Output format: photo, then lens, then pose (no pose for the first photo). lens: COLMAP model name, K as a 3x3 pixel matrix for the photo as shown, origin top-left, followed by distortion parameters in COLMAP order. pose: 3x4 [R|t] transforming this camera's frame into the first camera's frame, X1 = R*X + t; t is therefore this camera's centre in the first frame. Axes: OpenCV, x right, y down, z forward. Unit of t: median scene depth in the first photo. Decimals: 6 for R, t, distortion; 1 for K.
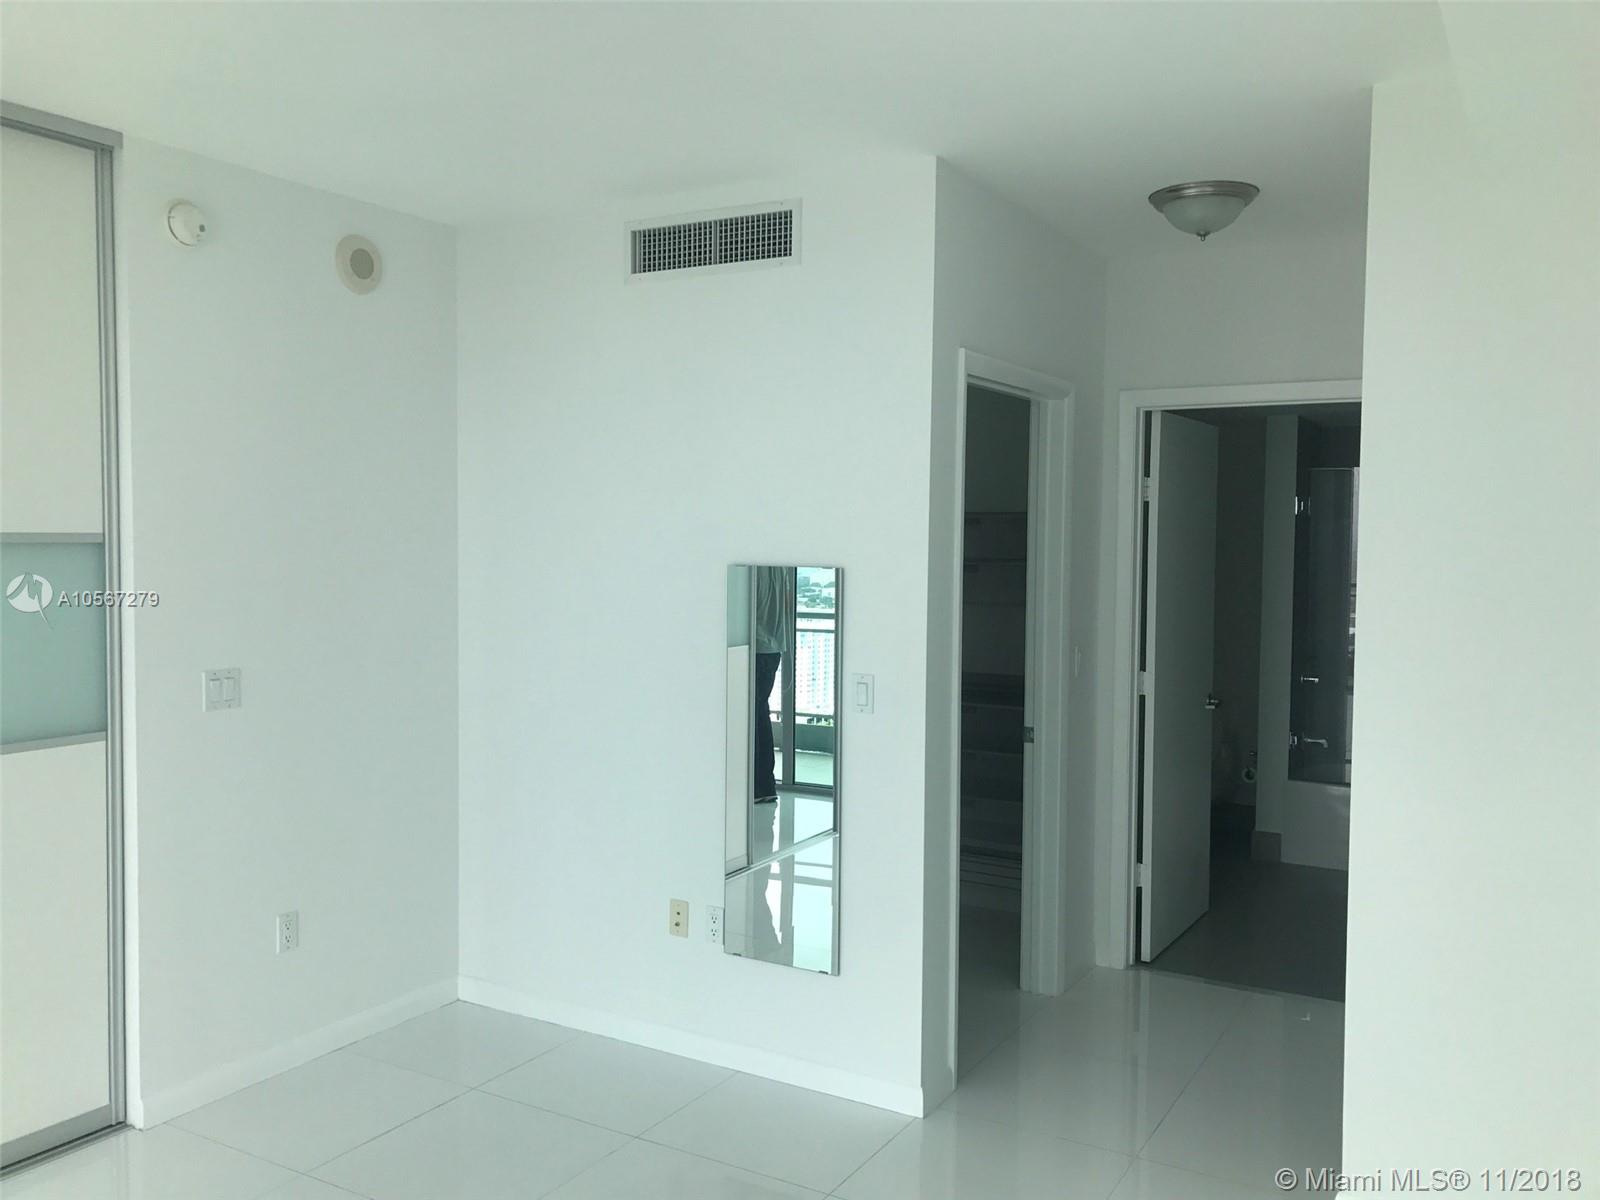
lens RADIAL K [[1306.5, 0, 793.0], [0, 1306.5, 599.5], [0, 0, 1]] dist [0.051977, -0.069119]
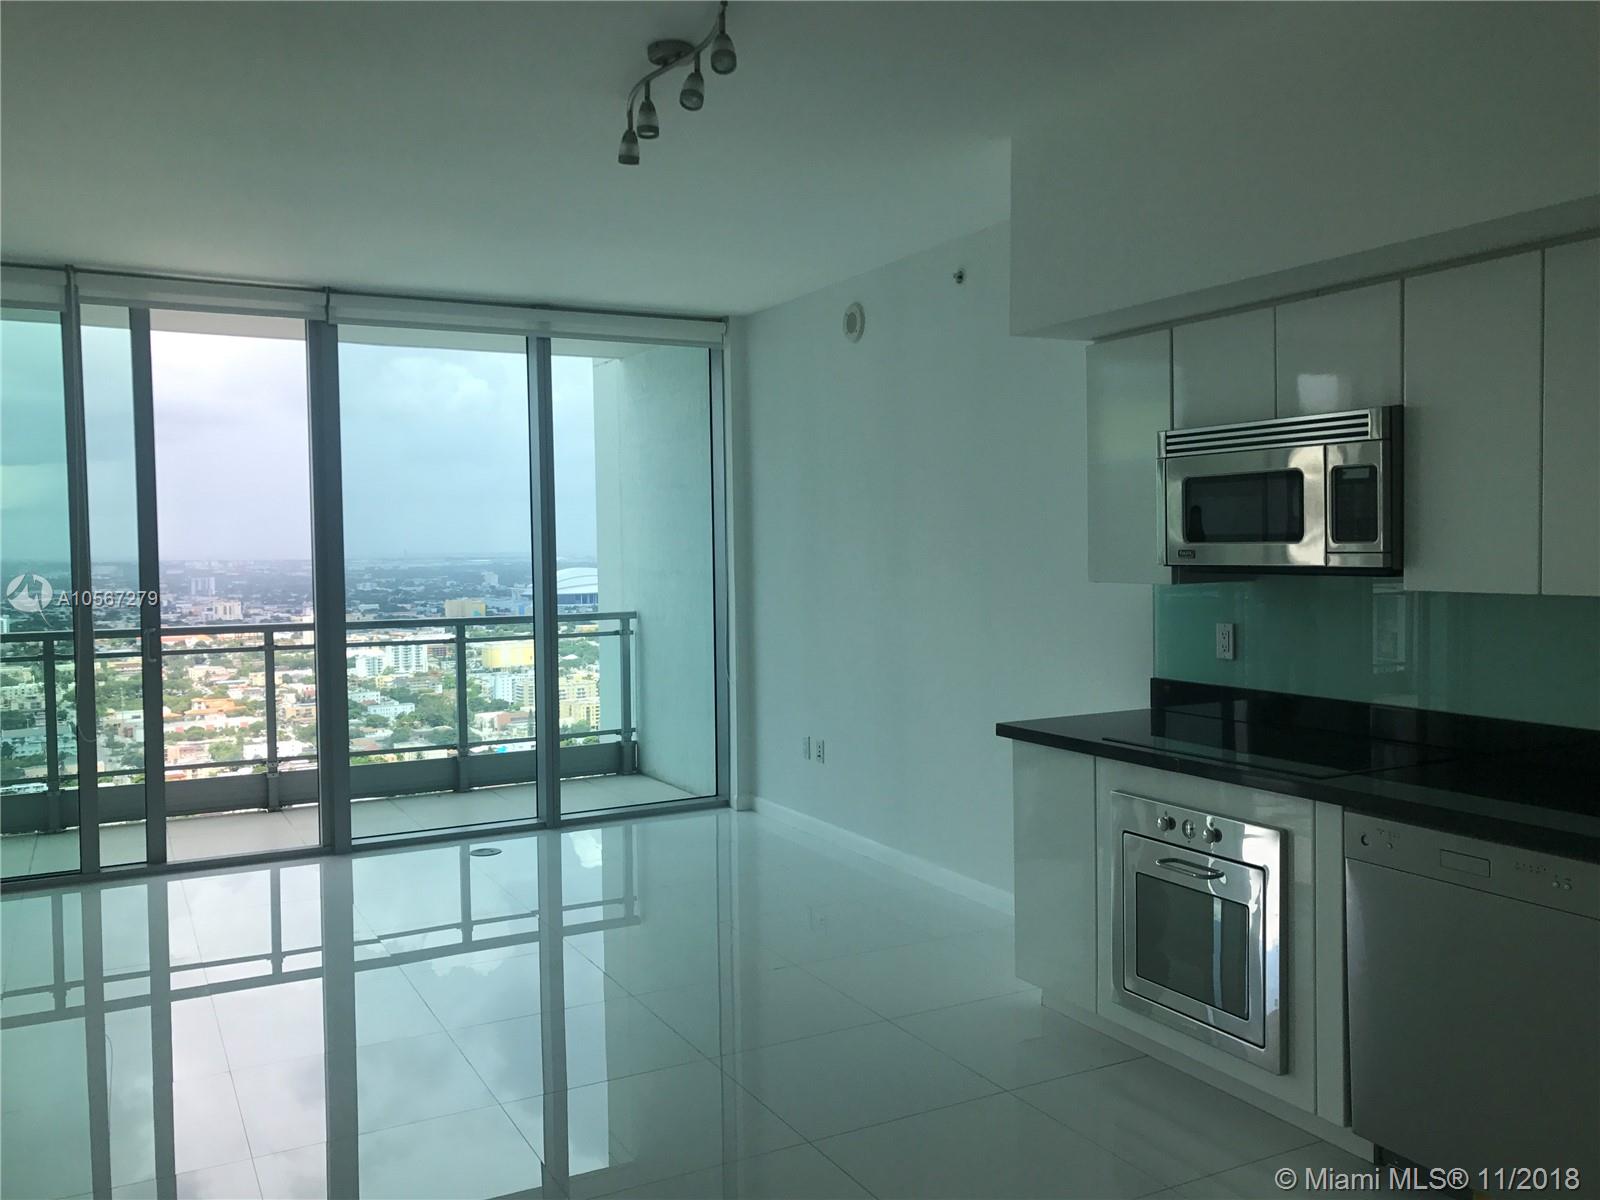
lens RADIAL K [[1306.5, 0, 793.0], [0, 1306.5, 599.5], [0, 0, 1]] dist [0.051977, -0.069119]
pose [[0.492615, -0.045352, 0.869065, -0.458748], [0.044266, 0.998654, 0.027023, -0.010989], [-0.869121, 0.025158, 0.493960, 0.328270]]
